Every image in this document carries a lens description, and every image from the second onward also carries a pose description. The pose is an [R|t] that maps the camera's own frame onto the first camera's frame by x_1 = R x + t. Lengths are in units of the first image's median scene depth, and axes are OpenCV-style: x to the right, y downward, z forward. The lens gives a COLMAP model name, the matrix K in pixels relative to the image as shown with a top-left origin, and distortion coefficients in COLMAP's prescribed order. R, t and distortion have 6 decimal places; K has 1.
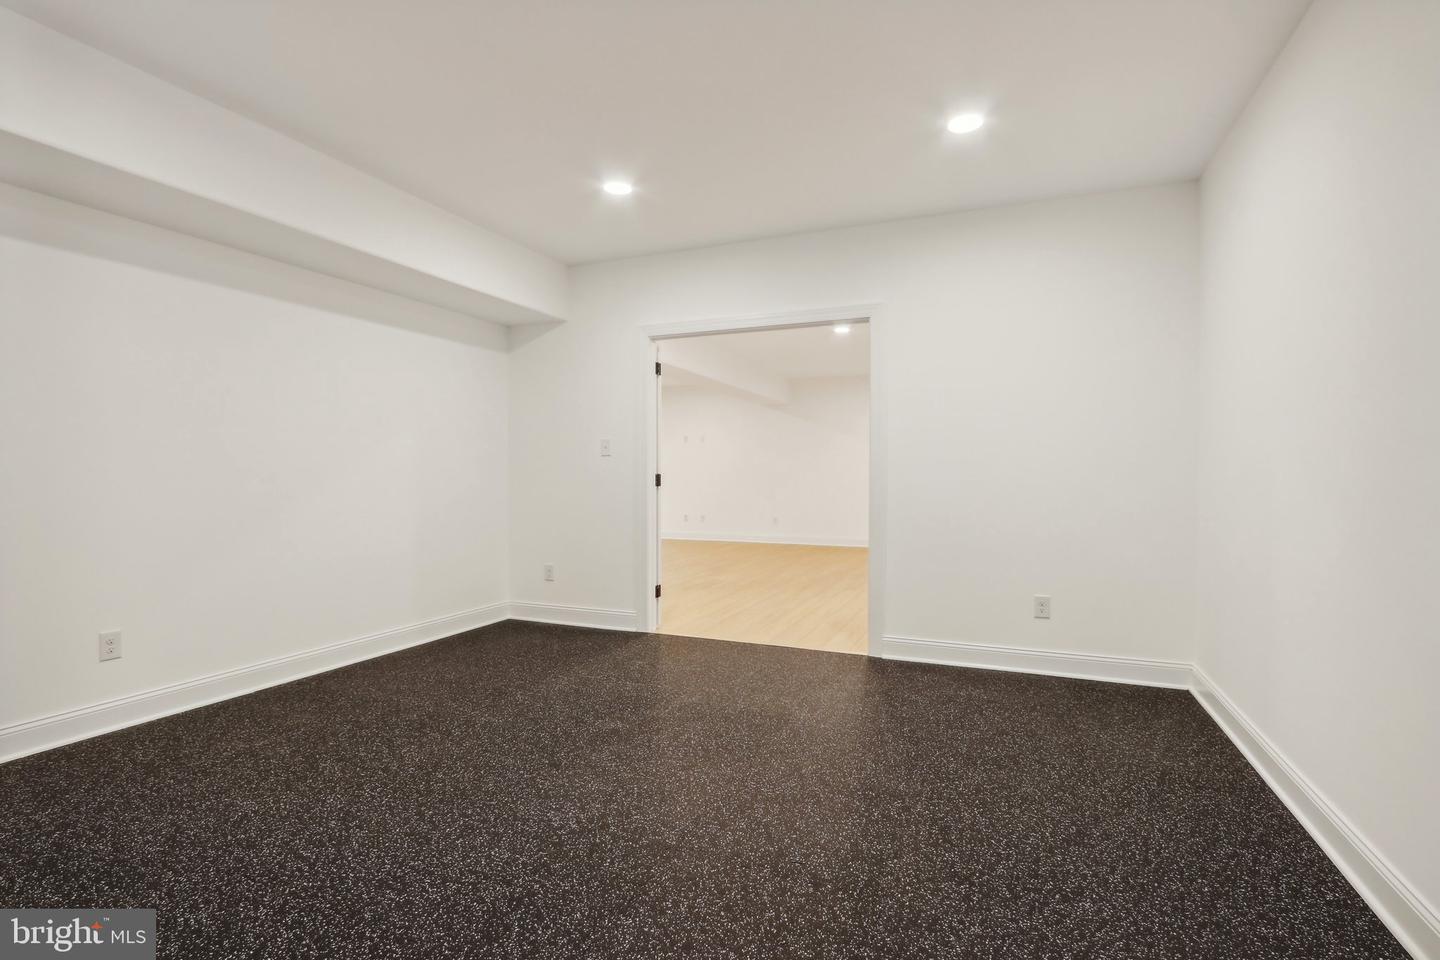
lens RADIAL K [[677.4, 0, 707.1], [0, 677.4, 477.6], [0, 0, 1]] dist [-0.013509, 0.000199]
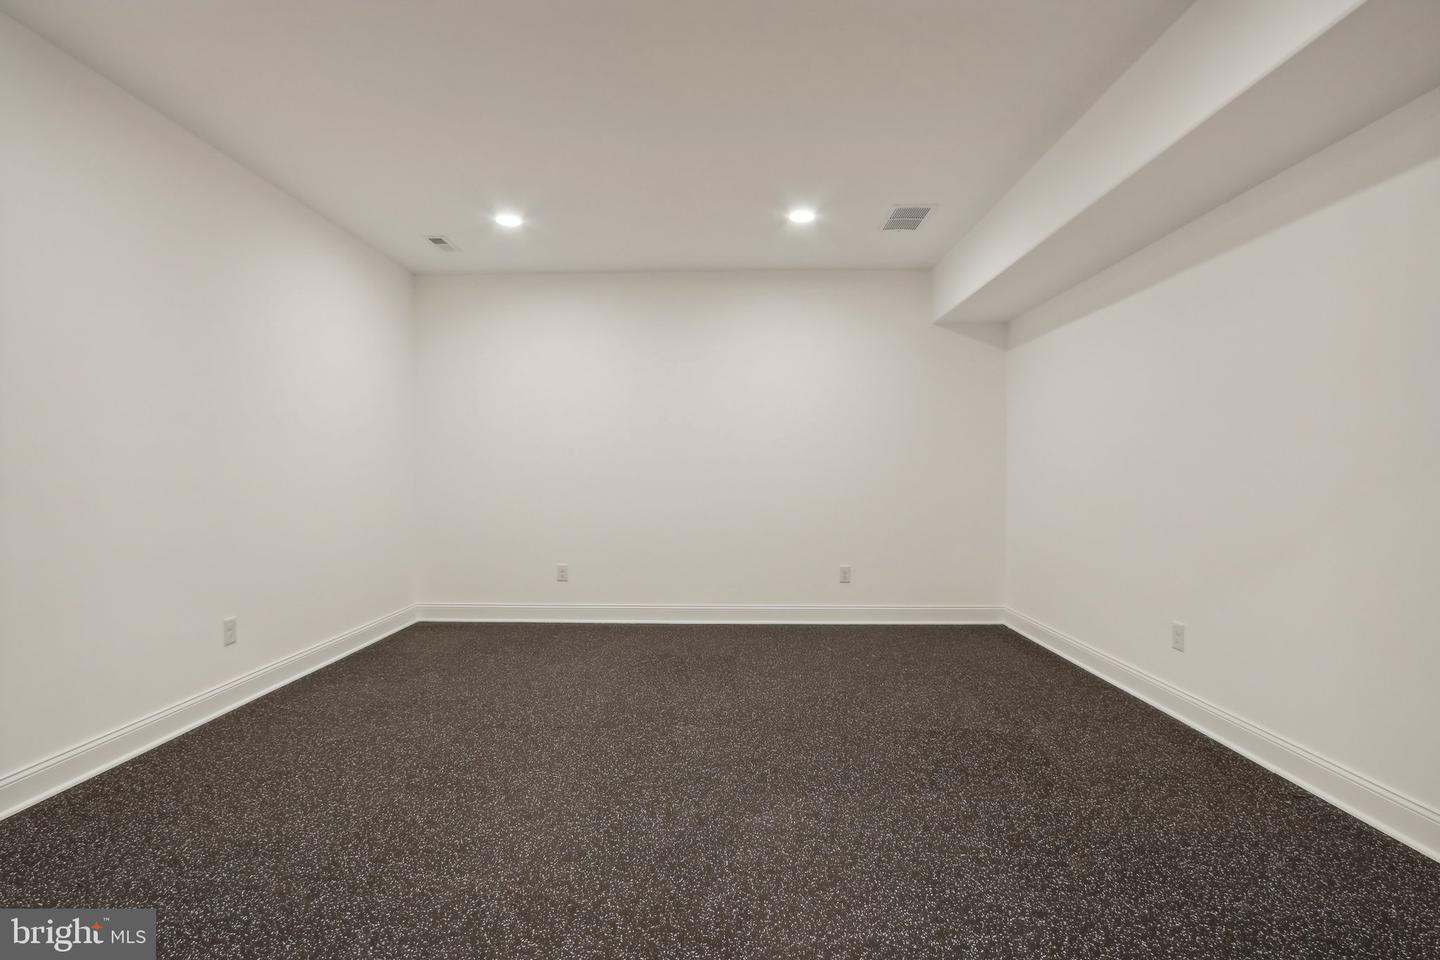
lens RADIAL K [[677.4, 0, 707.1], [0, 677.4, 477.6], [0, 0, 1]] dist [-0.013509, 0.000199]
pose [[-0.924382, 0.000753, -0.381468, 0.236686], [-0.001942, 0.999976, 0.006680, -0.007938], [0.381464, 0.006916, -0.924358, 1.953441]]
